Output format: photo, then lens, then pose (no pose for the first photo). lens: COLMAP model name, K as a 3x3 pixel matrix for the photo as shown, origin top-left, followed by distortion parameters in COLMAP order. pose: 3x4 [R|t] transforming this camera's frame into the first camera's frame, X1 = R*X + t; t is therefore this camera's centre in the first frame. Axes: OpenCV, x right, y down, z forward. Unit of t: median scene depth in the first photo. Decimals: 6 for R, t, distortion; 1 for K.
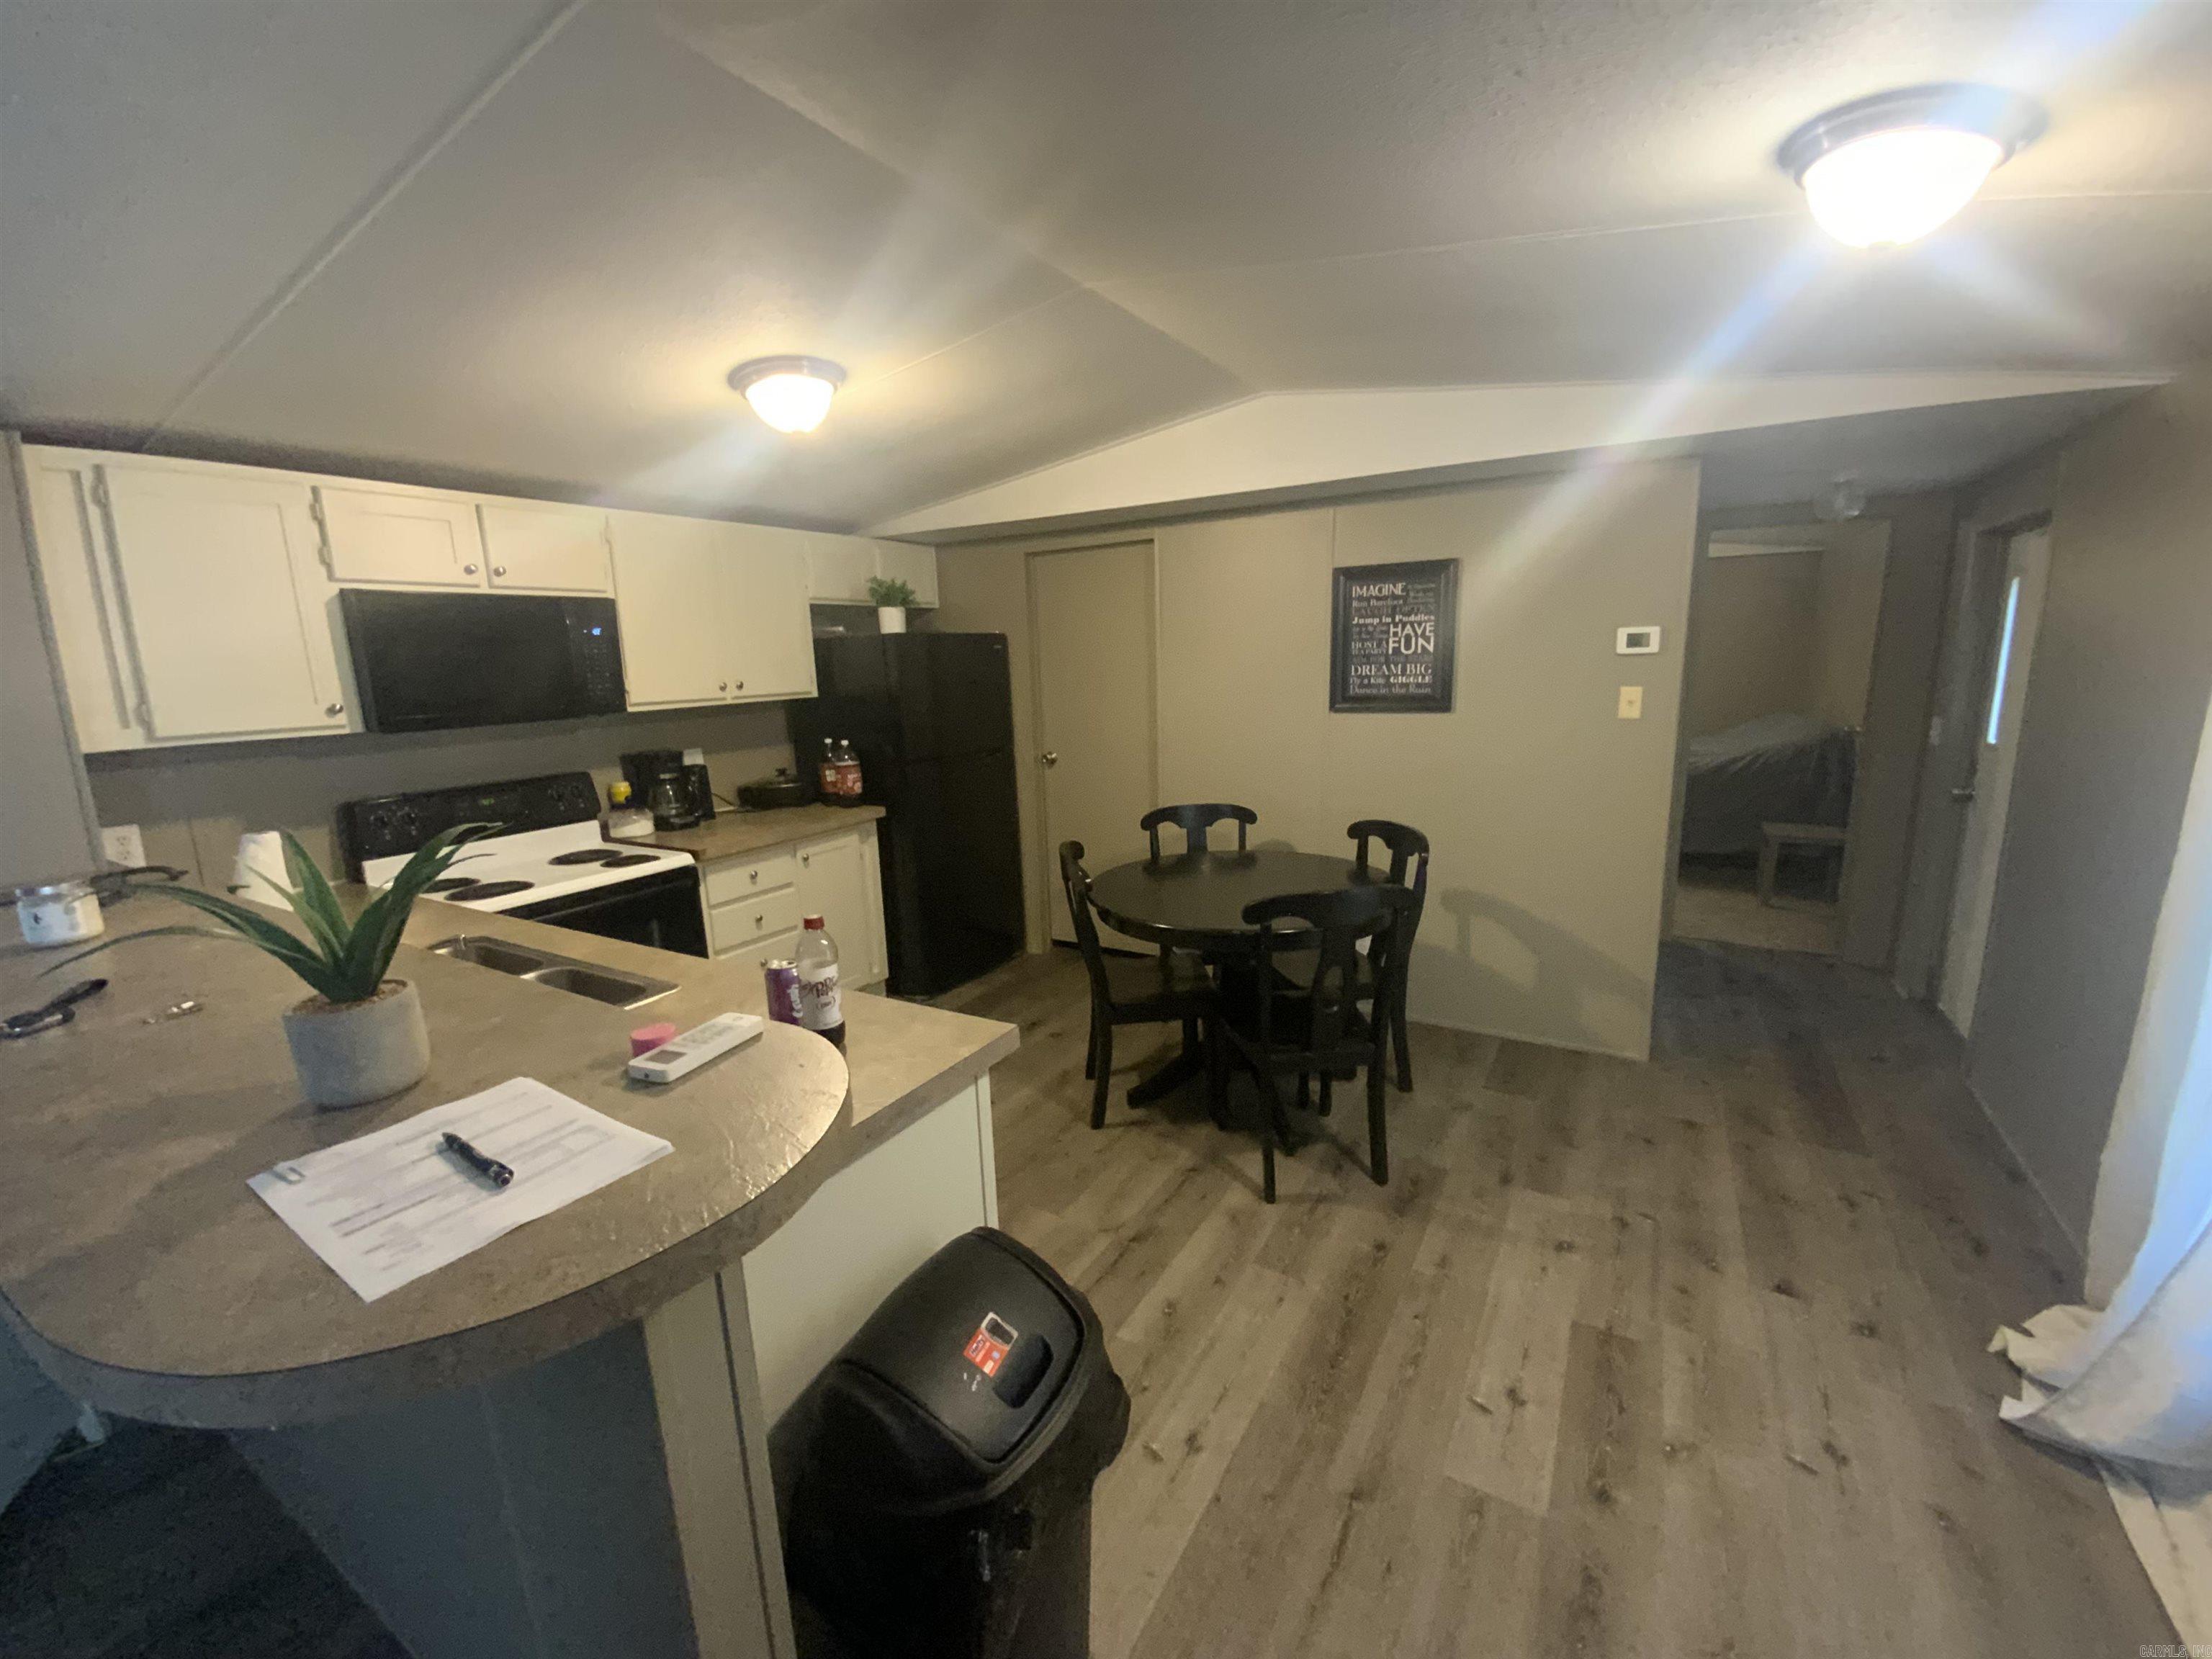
lens RADIAL K [[890.9, 0, 1102.7], [0, 890.9, 835.6], [0, 0, 1]] dist [0.021221, -0.015855]
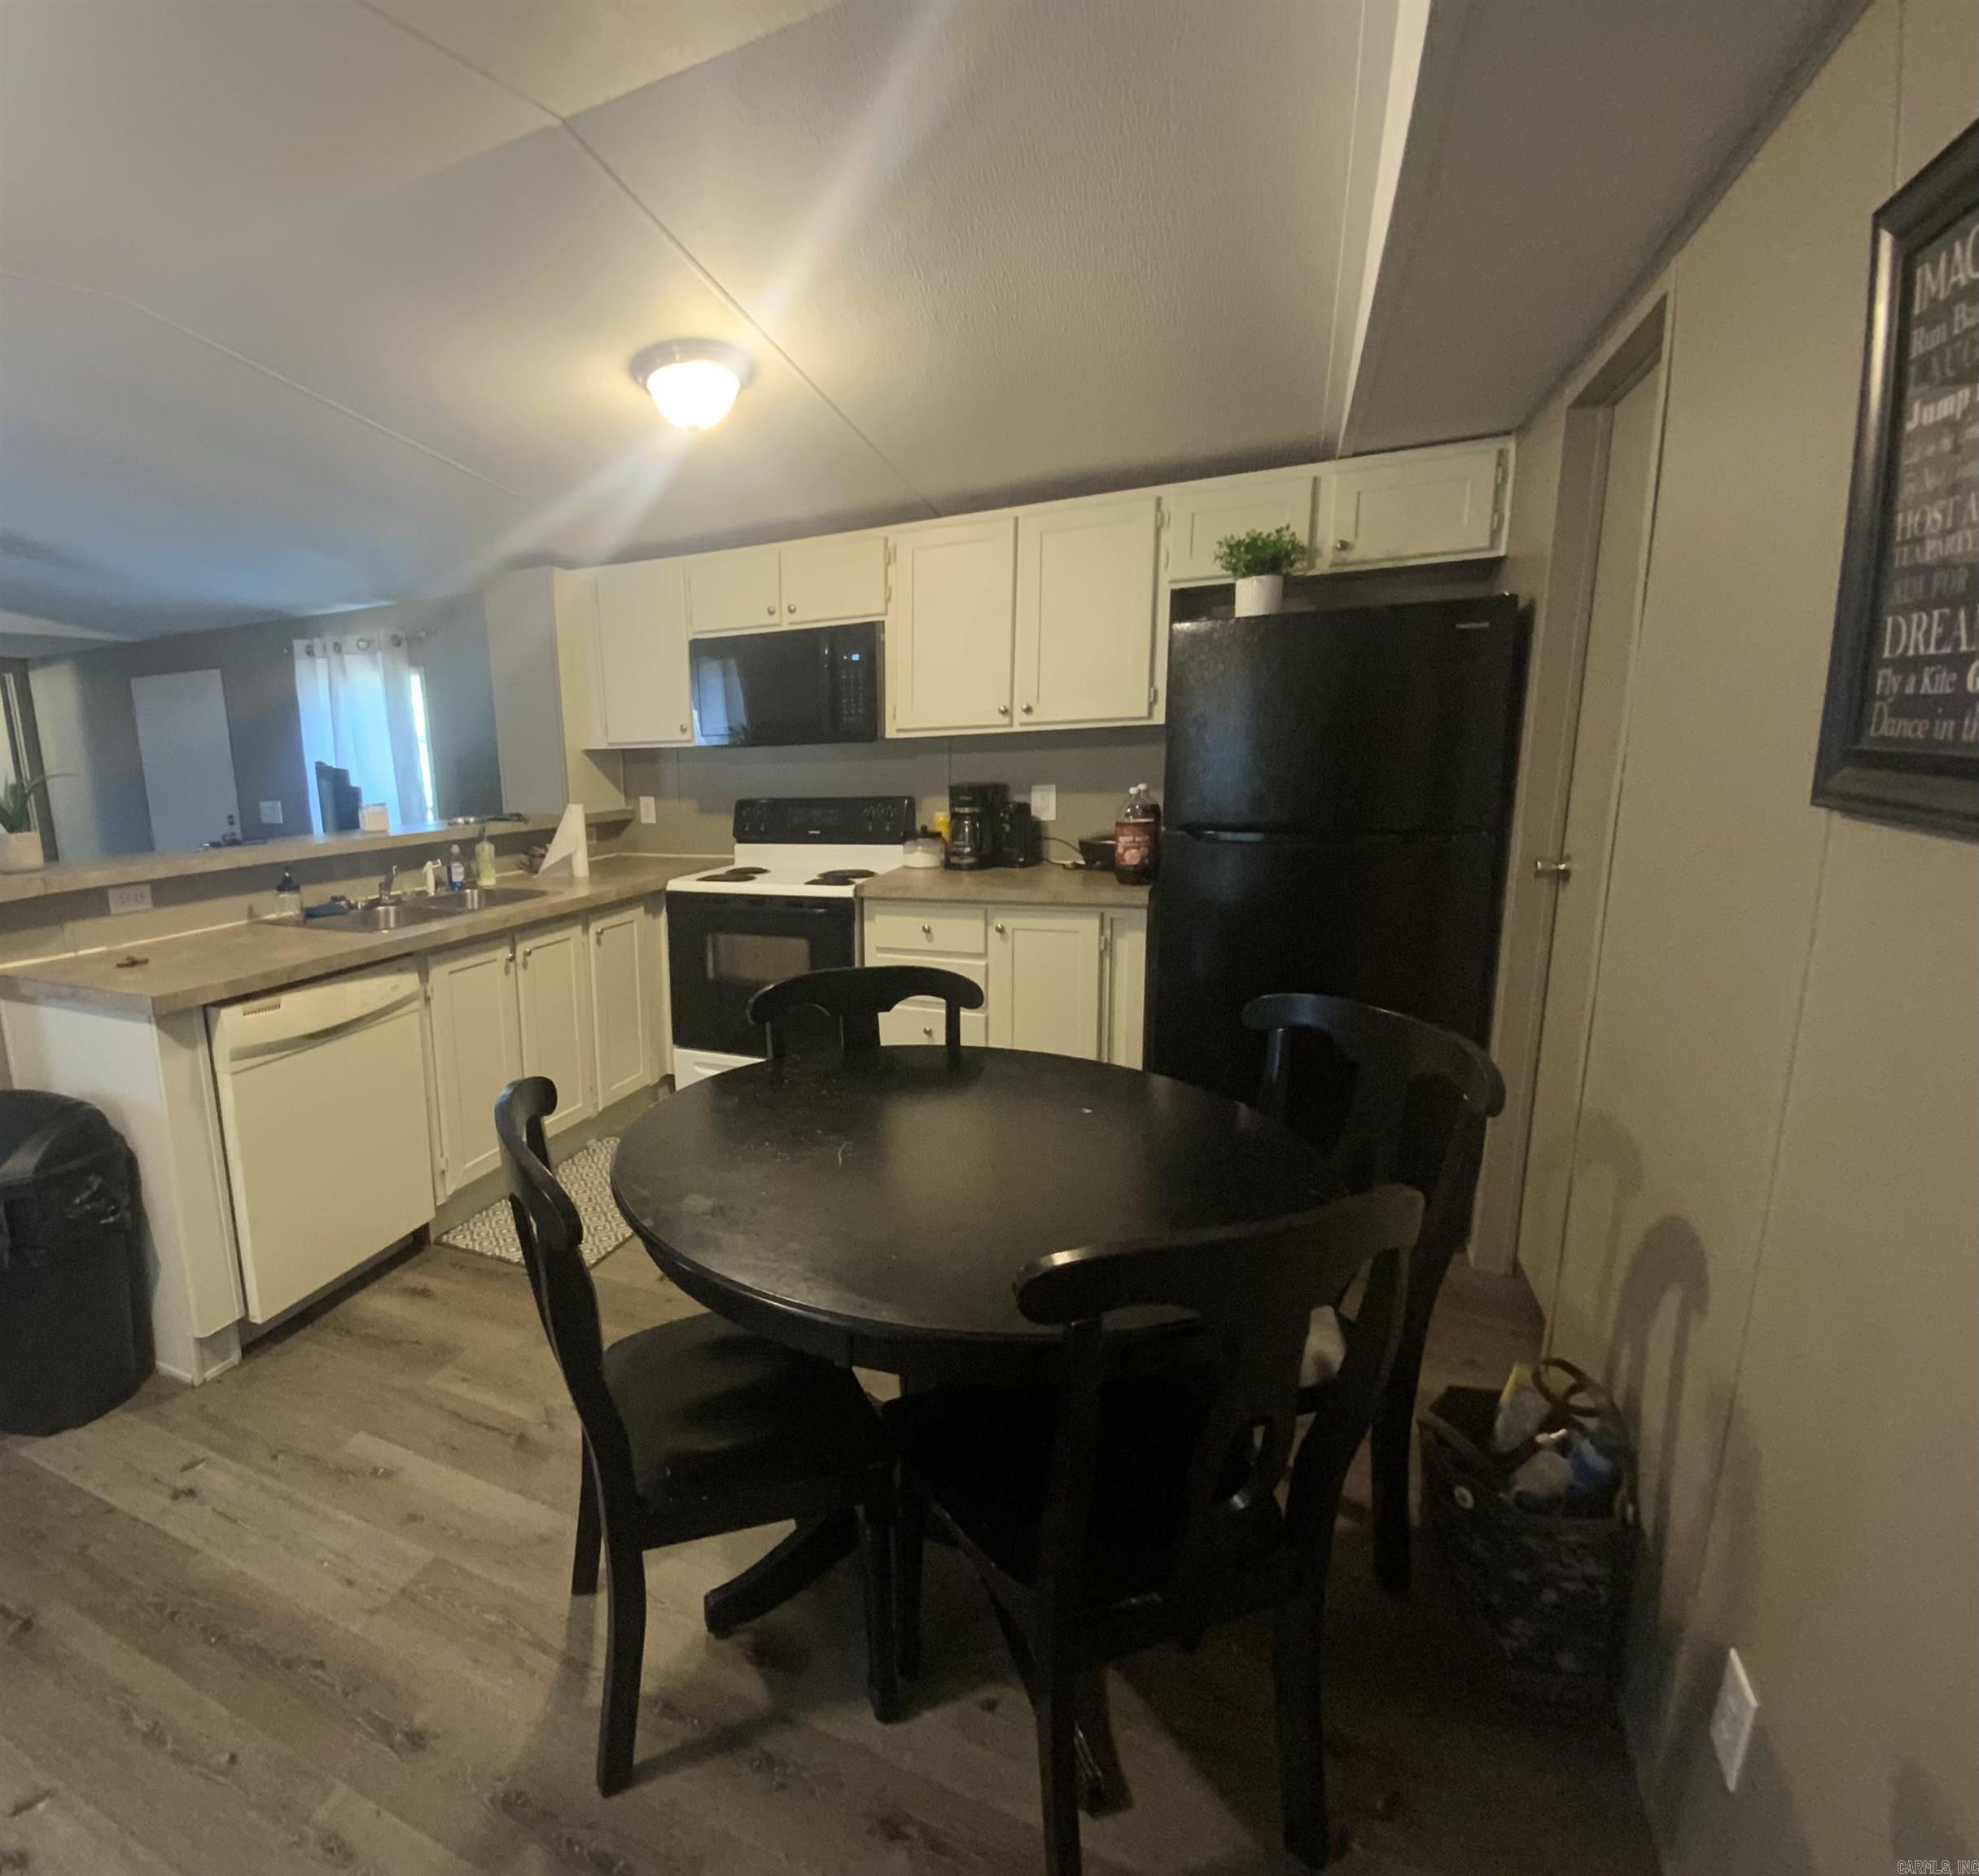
lens RADIAL K [[1014.1, 0, 742.8], [0, 1014.1, 934.3], [0, 0, 1]] dist [0.013651, -0.010689]
pose [[0.056309, 0.216365, -0.974687, 0.563521], [-0.161011, 0.965426, 0.205007, -0.124515], [0.985345, 0.145392, 0.089200, 0.731837]]
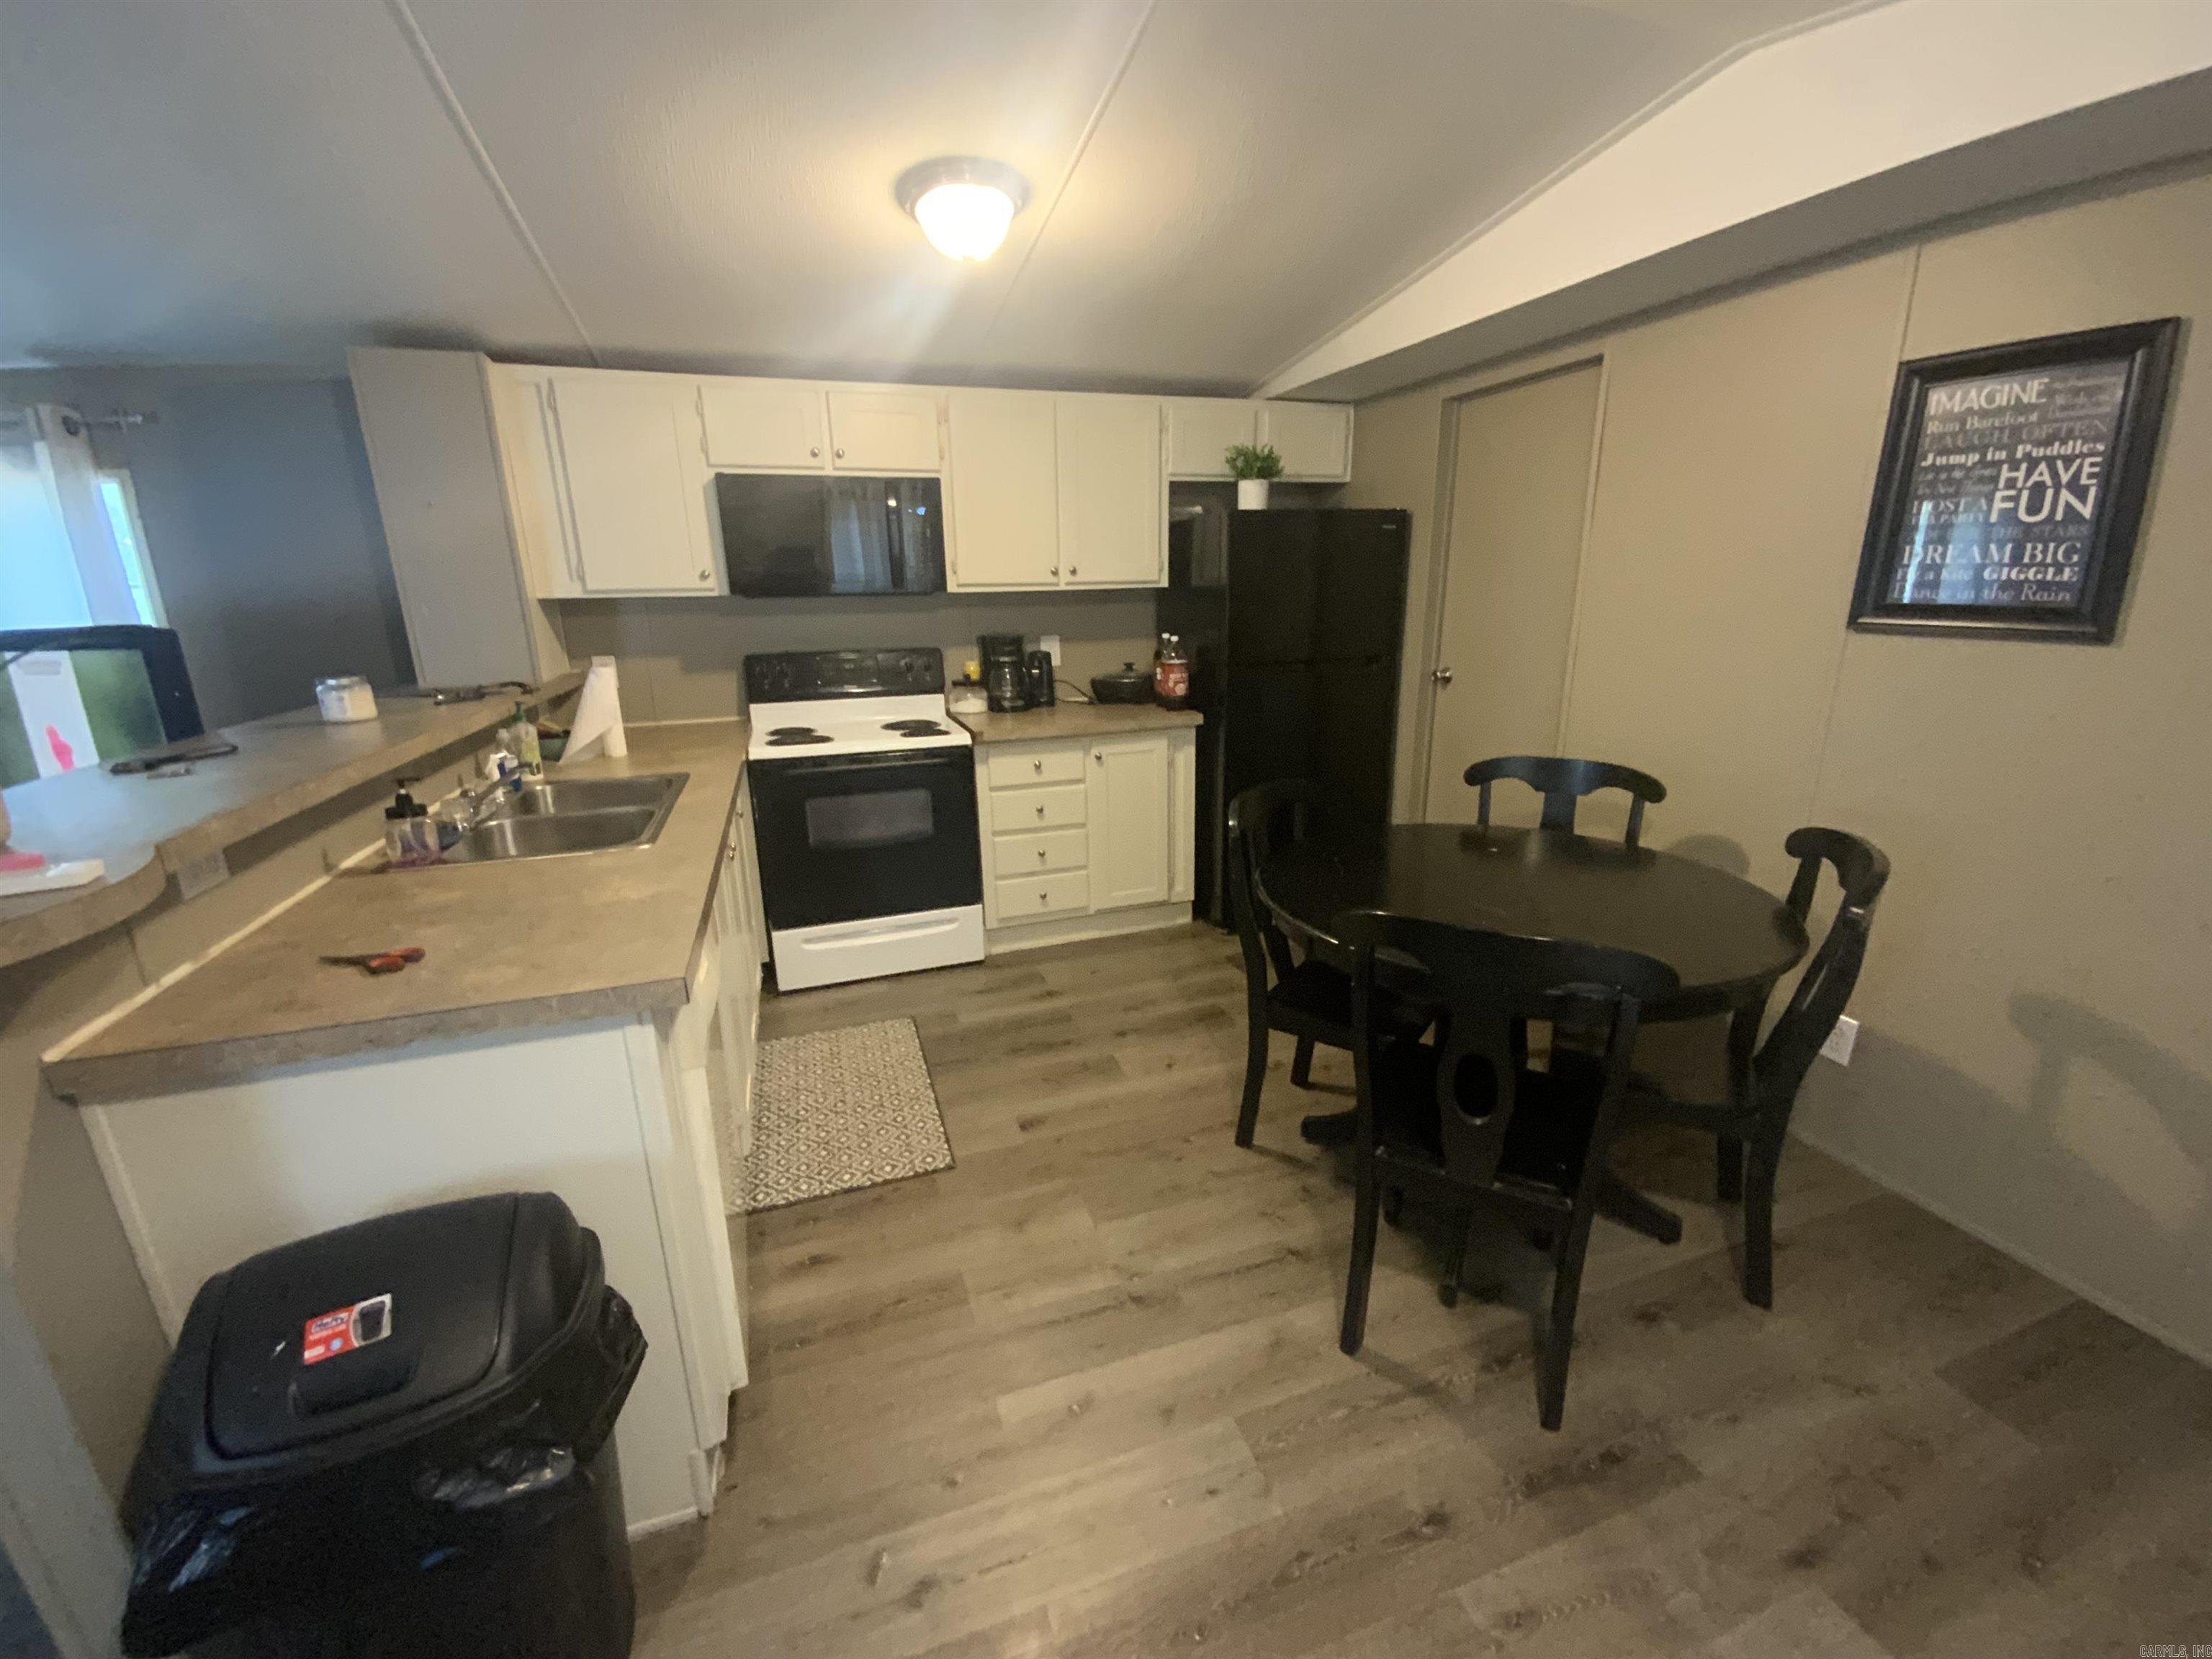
lens RADIAL K [[890.9, 0, 1102.7], [0, 890.9, 835.6], [0, 0, 1]] dist [0.021221, -0.015855]
pose [[0.769324, 0.196325, -0.607945, 0.279063], [-0.136194, 0.980136, 0.144171, -0.031235], [0.624173, -0.028116, 0.780780, 0.272180]]
